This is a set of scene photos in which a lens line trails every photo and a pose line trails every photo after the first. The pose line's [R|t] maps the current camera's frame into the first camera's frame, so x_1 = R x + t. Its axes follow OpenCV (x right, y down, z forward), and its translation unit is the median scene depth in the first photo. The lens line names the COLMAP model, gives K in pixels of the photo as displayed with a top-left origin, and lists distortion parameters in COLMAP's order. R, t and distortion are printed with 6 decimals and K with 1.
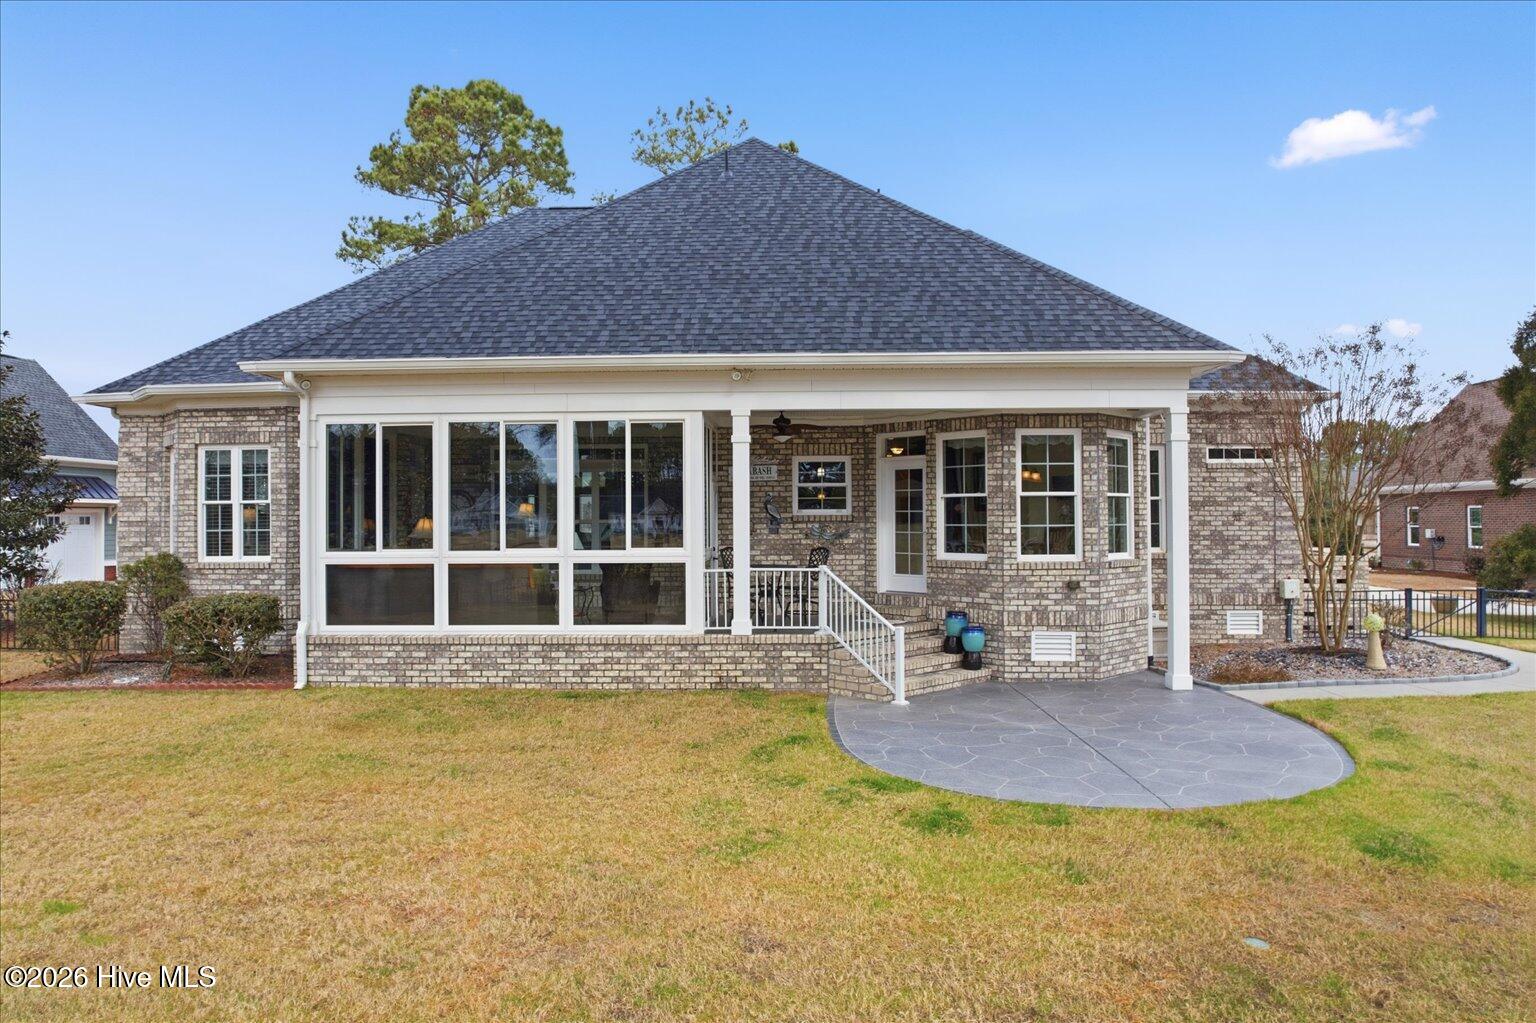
lens RADIAL K [[964.0, 0, 773.8], [0, 964.0, 510.8], [0, 0, 1]] dist [-0.028073, 0.000861]
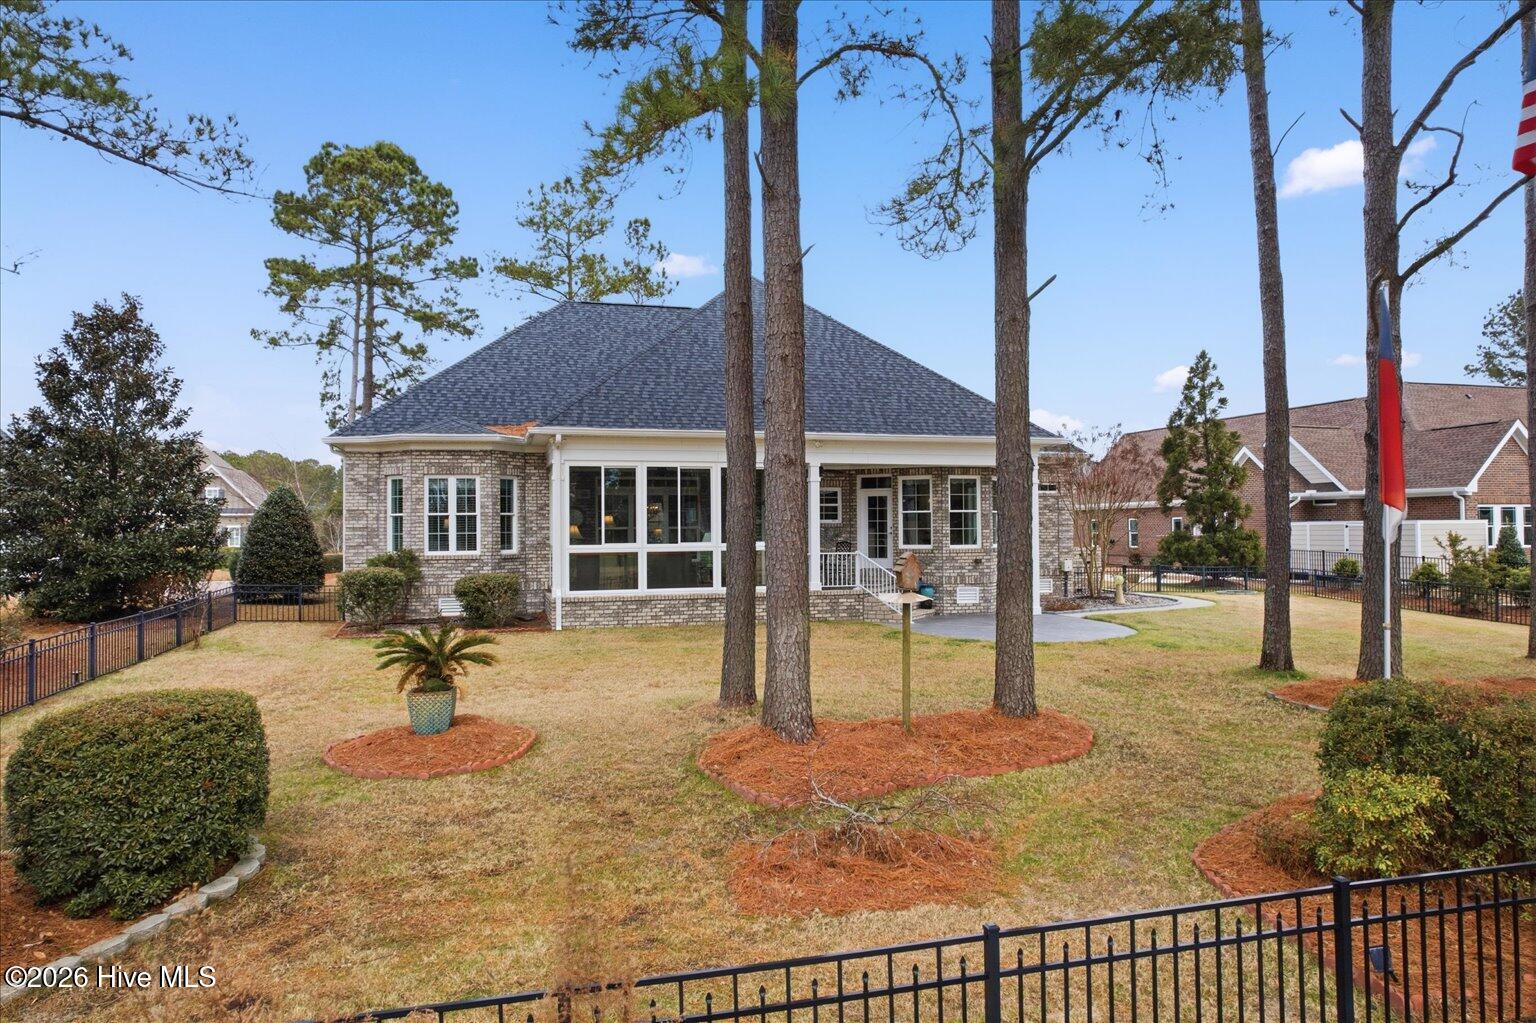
lens RADIAL K [[964.0, 0, 763.2], [0, 964.0, 510.3], [0, 0, 1]] dist [-0.028073, 0.000861]
pose [[0.955251, 0.004873, 0.295756, -0.616720], [-0.000851, 0.999905, -0.013725, 0.005587], [-0.295795, 0.012859, 0.955165, -0.624333]]
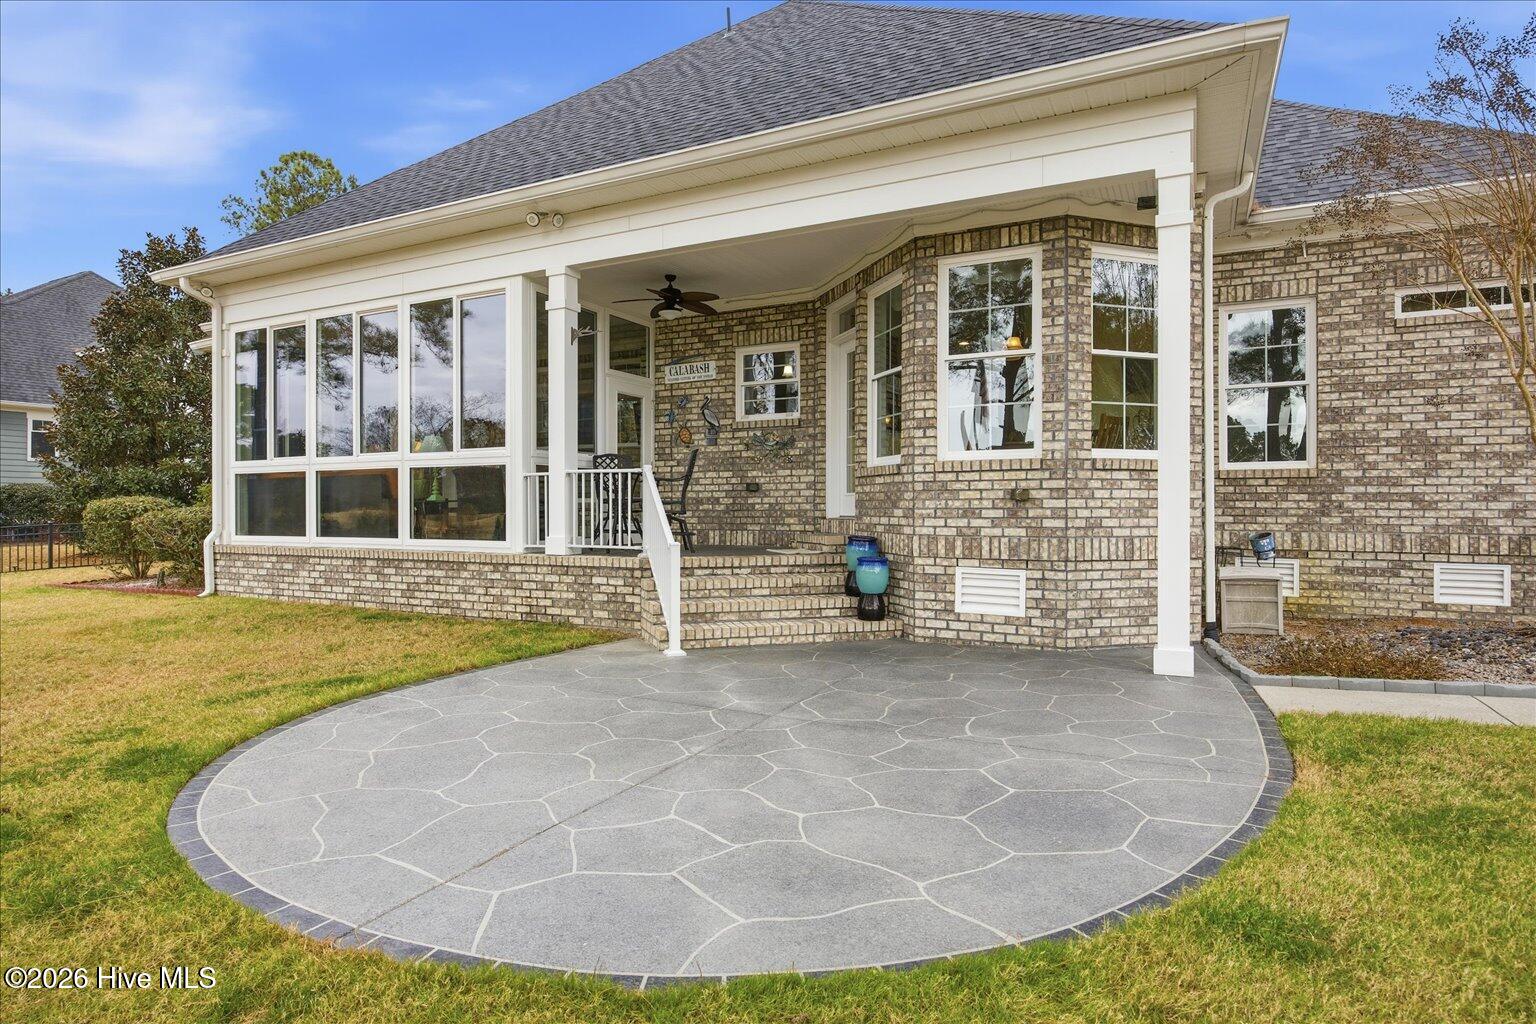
lens RADIAL K [[836.7, 0, 769.4], [0, 836.7, 514.2], [0, 0, 1]] dist [-0.001119, 0.000527]
pose [[0.905091, 0.007672, -0.425148, 0.394327], [-0.000283, 0.999848, 0.017440, 0.079743], [0.425218, -0.015665, 0.904956, 0.434414]]
